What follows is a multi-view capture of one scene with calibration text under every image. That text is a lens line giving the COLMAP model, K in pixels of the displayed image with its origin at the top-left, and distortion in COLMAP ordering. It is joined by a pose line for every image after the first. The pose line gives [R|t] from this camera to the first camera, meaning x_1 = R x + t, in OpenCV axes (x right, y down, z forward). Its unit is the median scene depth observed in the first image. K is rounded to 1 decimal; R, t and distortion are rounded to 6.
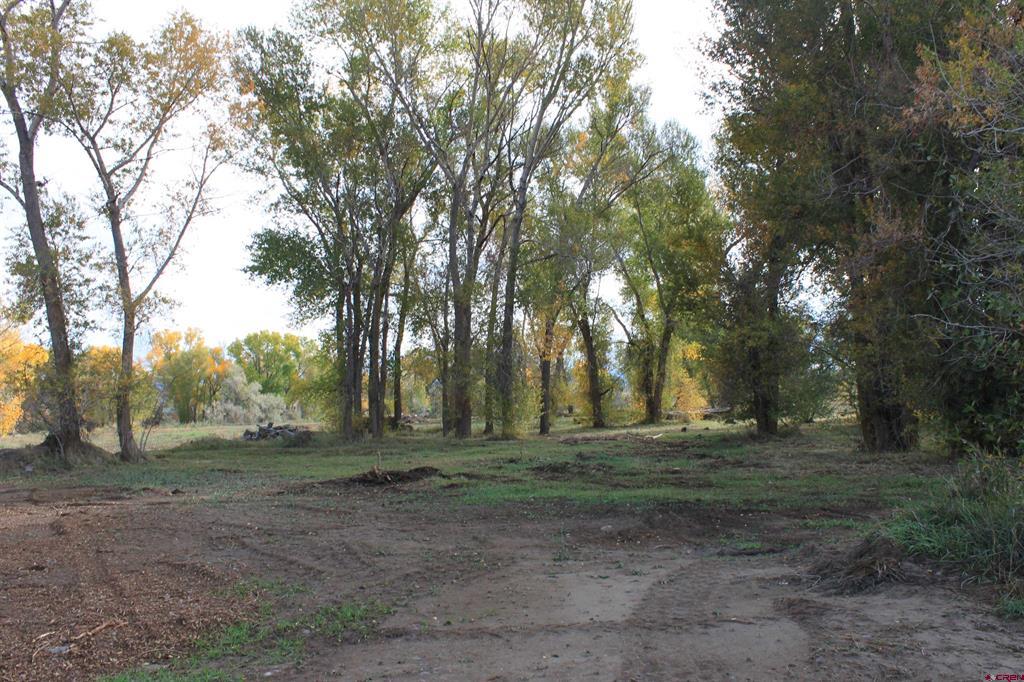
lens RADIAL K [[861.5, 0, 510.6], [0, 861.5, 341.9], [0, 0, 1]] dist [-0.143389, 0.120096]
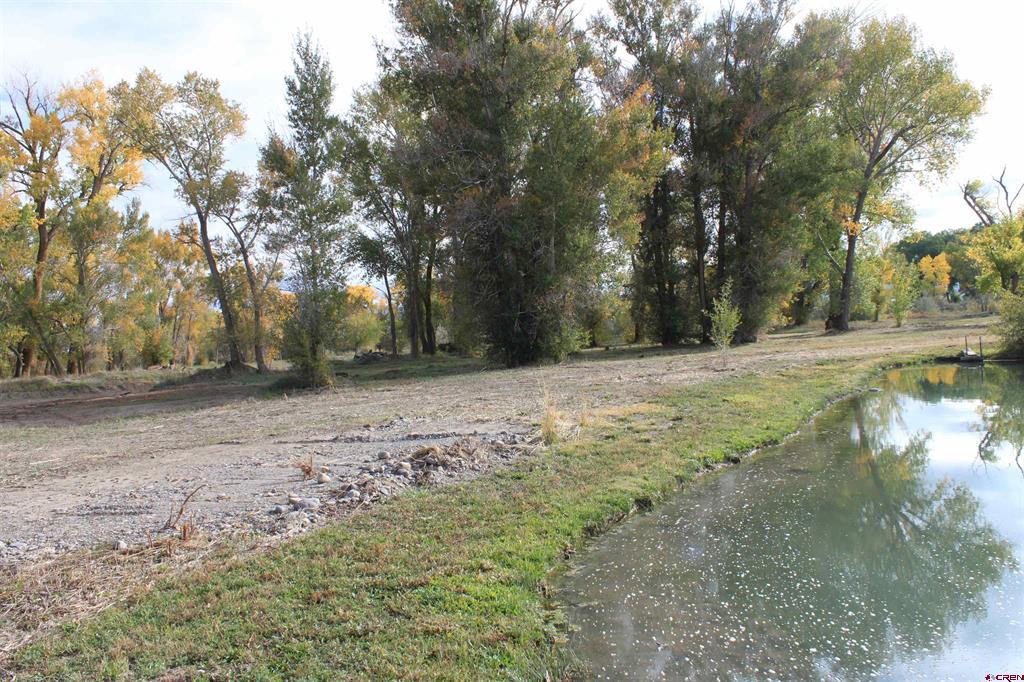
lens RADIAL K [[861.5, 0, 507.8], [0, 861.5, 342.6], [0, 0, 1]] dist [-0.143389, 0.120096]
pose [[0.946076, -0.023820, -0.323067, 0.461415], [0.055934, 0.994326, 0.090486, -0.050807], [0.319079, -0.103677, 0.942040, -0.442270]]
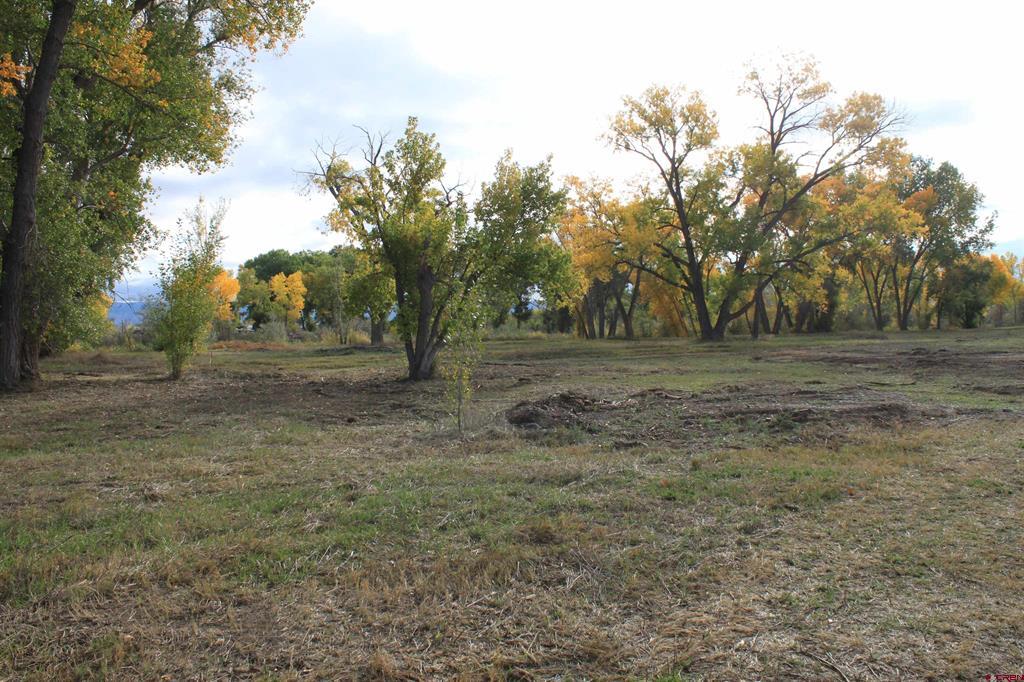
lens RADIAL K [[861.5, 0, 527.0], [0, 861.5, 343.2], [0, 0, 1]] dist [-0.143389, 0.120096]
pose [[0.917022, 0.010657, 0.398694, 0.624253], [-0.041716, 0.996723, 0.069309, 0.010801], [-0.396649, -0.080190, 0.914461, 0.471783]]
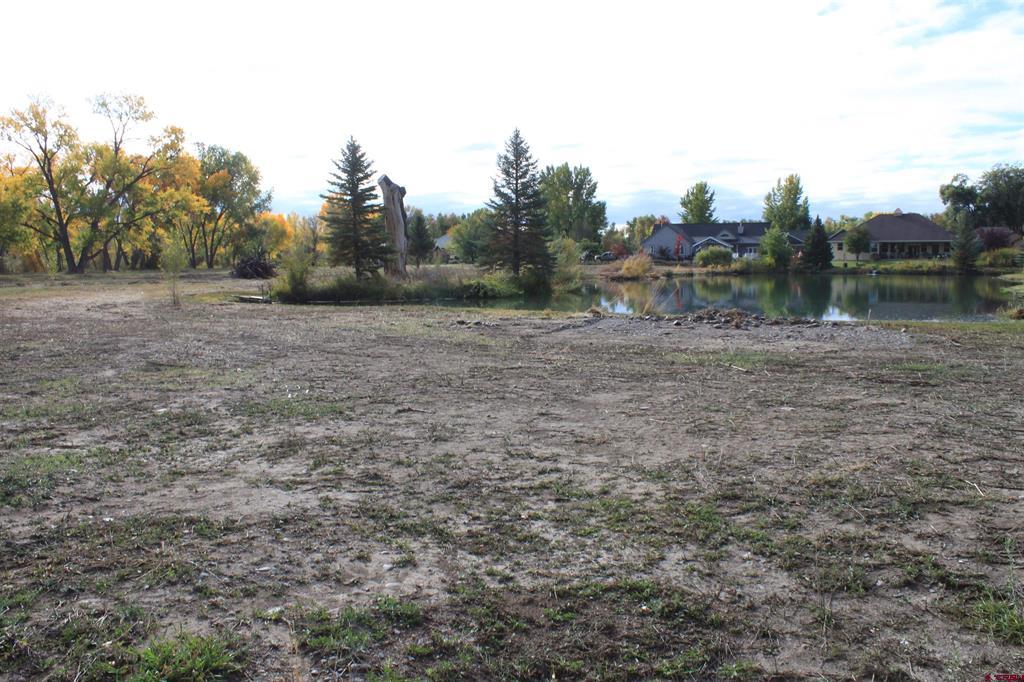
lens RADIAL K [[861.5, 0, 518.7], [0, 861.5, 344.7], [0, 0, 1]] dist [-0.143389, 0.120096]
pose [[0.410591, -0.053681, 0.910238, -0.053376], [-0.079722, 0.992329, 0.094483, -0.020210], [-0.908328, -0.111360, 0.403161, -0.304630]]
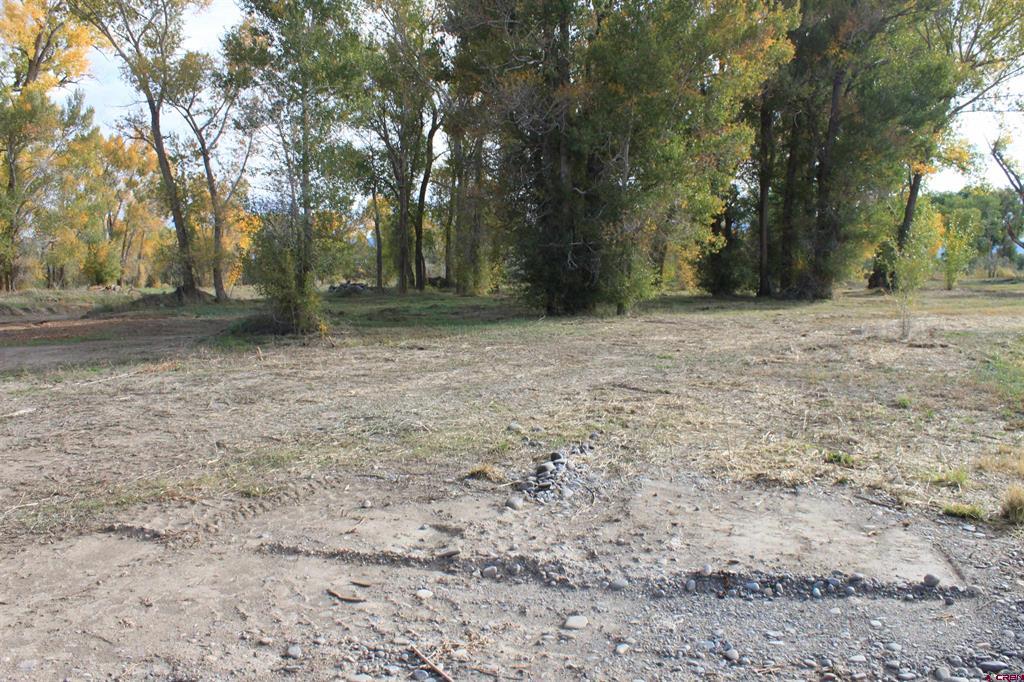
lens RADIAL K [[861.5, 0, 522.3], [0, 861.5, 337.3], [0, 0, 1]] dist [-0.143389, 0.120096]
pose [[0.963595, 0.047229, -0.263161, 0.343390], [-0.005434, 0.987531, 0.157333, -0.035503], [0.267311, -0.150175, 0.951836, -0.276493]]
